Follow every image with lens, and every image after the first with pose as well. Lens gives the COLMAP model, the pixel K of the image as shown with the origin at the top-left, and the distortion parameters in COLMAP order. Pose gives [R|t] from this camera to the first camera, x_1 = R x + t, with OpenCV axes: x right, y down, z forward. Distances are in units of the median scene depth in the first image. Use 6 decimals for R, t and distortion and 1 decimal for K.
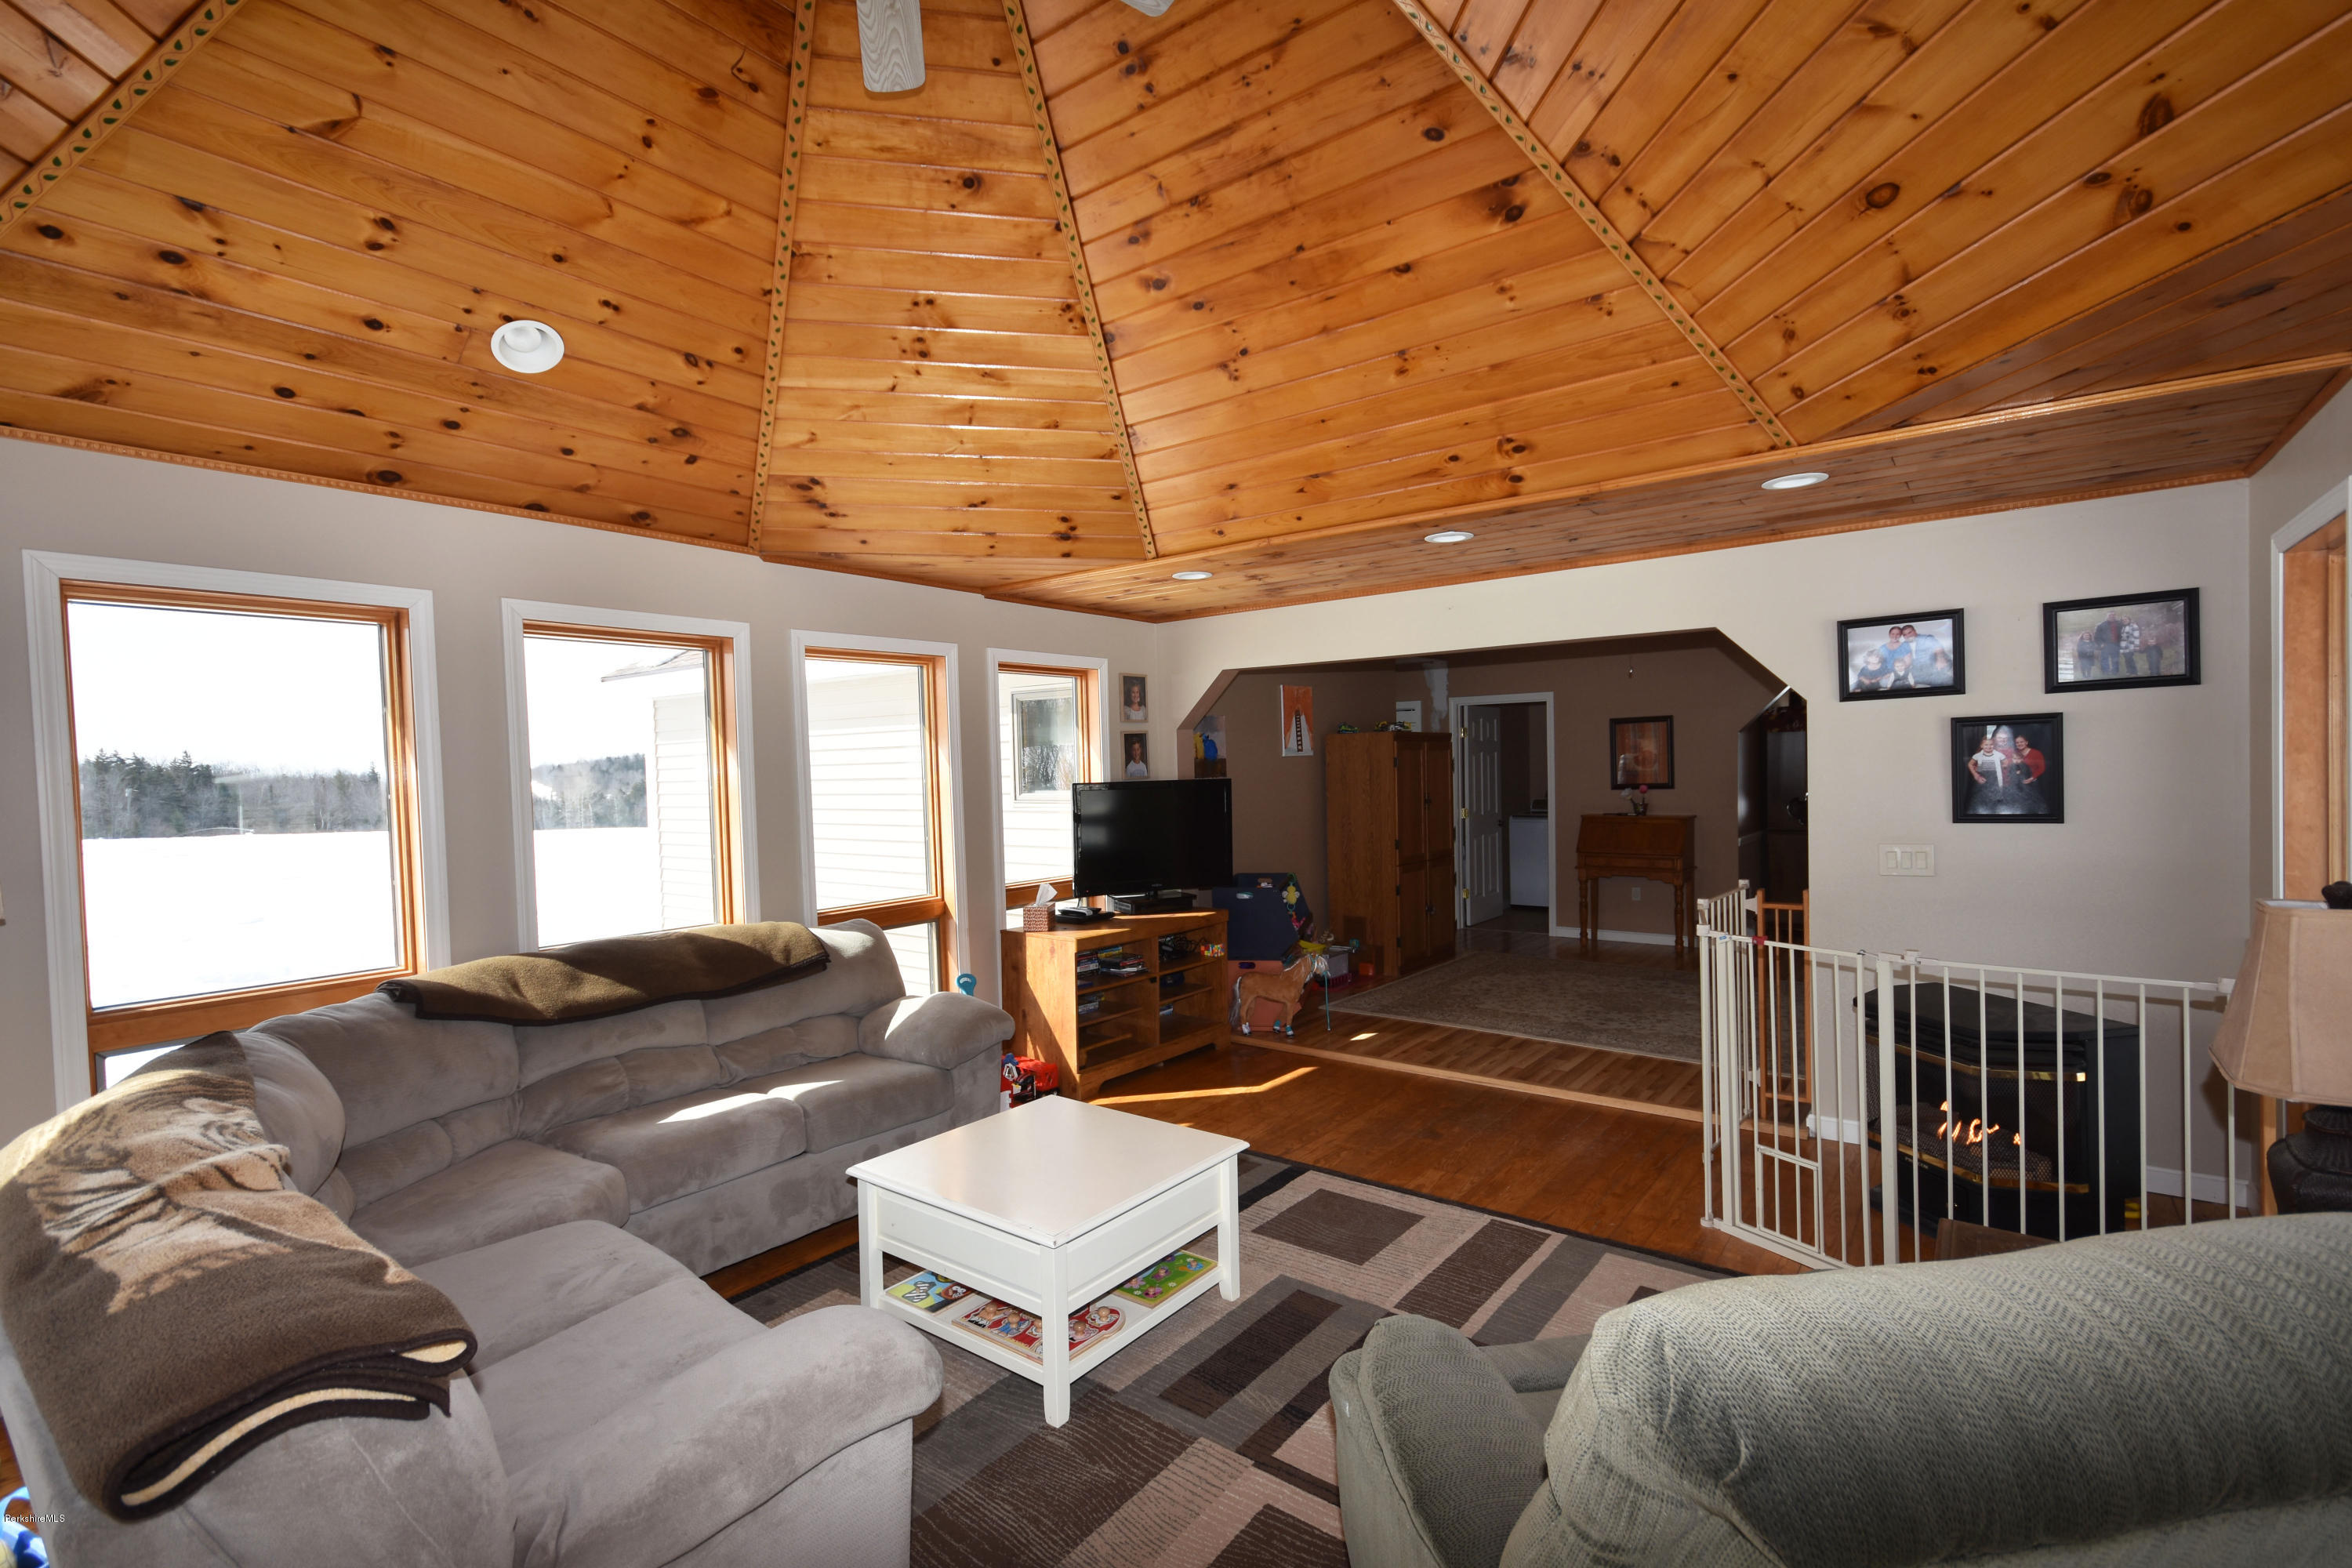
lens RADIAL K [[1057.7, 0, 1173.5], [0, 1057.7, 798.1], [0, 0, 1]] dist [0.000954, 0.000182]
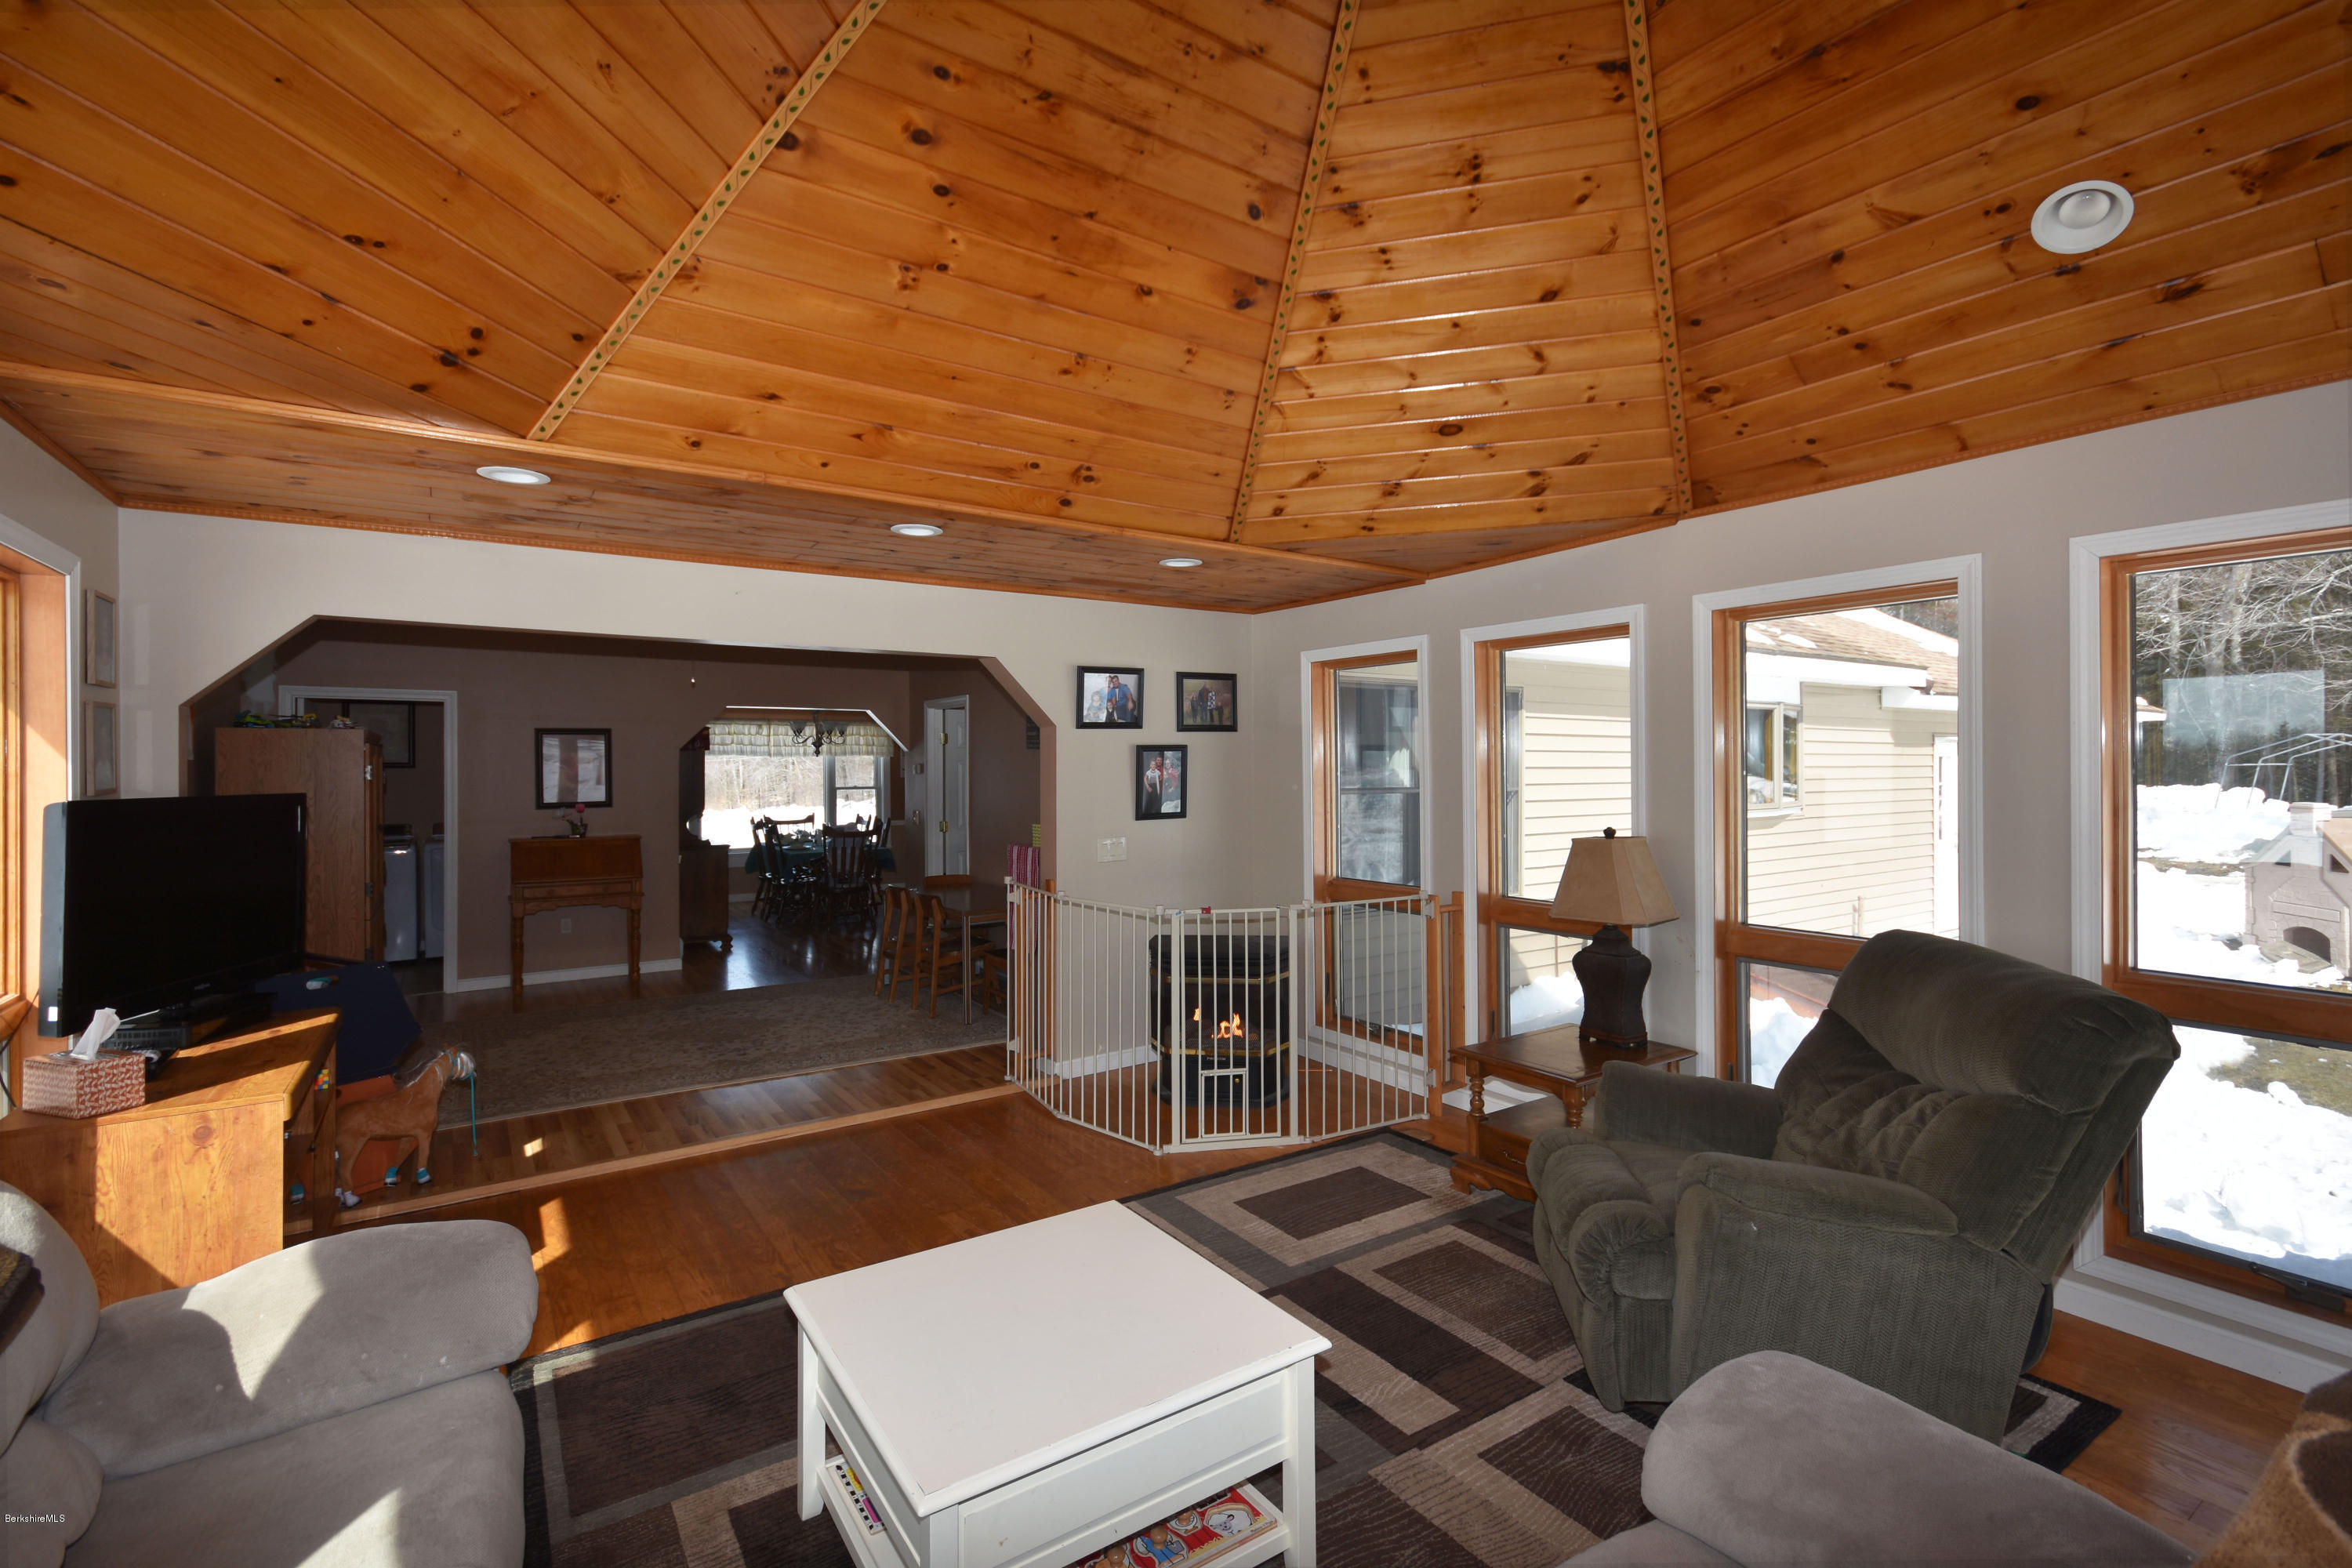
lens RADIAL K [[1060.7, 0, 1178.2], [0, 1060.7, 760.8], [0, 0, 1]] dist [0.001224, 0.000477]
pose [[0.305774, 0.028065, 0.951690, -0.626343], [0.027100, 0.998904, -0.038165, 0.000042], [-0.951718, 0.037461, 0.304679, 0.560948]]
